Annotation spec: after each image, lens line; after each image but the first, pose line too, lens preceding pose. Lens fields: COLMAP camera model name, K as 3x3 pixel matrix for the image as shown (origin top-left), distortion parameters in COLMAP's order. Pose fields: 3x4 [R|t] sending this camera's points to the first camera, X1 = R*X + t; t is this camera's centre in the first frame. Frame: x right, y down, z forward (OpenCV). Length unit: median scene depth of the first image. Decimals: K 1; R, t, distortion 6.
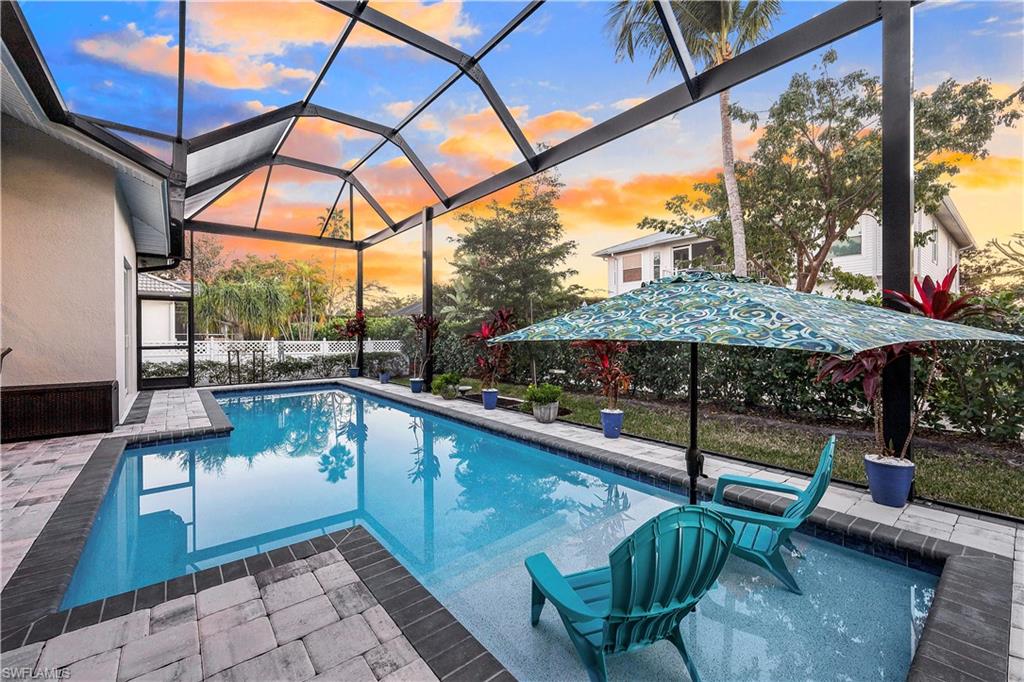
lens RADIAL K [[416.7, 0, 507.9], [0, 416.7, 337.9], [0, 0, 1]] dist [-0.009341, -0.000072]
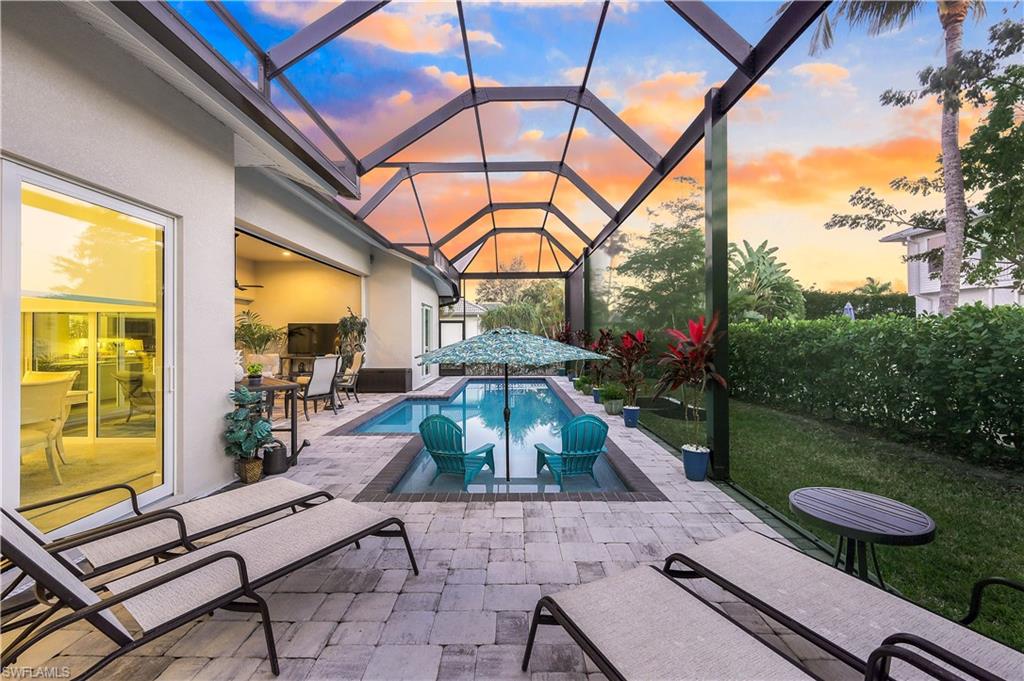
lens RADIAL K [[416.7, 0, 507.9], [0, 416.7, 337.4], [0, 0, 1]] dist [-0.009341, -0.000072]
pose [[0.772576, -0.000319, -0.634922, 0.417797], [-0.004584, 0.999971, -0.006081, -0.022389], [0.634906, 0.007608, 0.772552, -0.159484]]
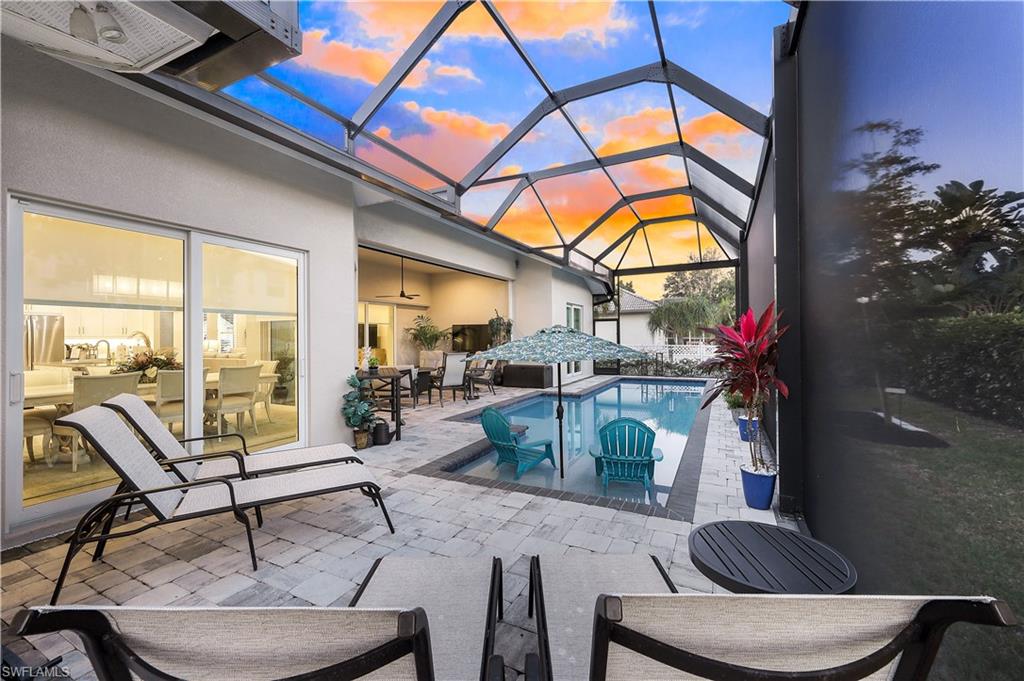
lens RADIAL K [[416.7, 0, 507.9], [0, 416.7, 337.4], [0, 0, 1]] dist [-0.009341, -0.000072]
pose [[0.406181, -0.000695, -0.913792, 0.535369], [-0.000297, 1.000000, -0.000893, -0.023252], [0.913793, 0.000634, 0.406181, -0.038536]]
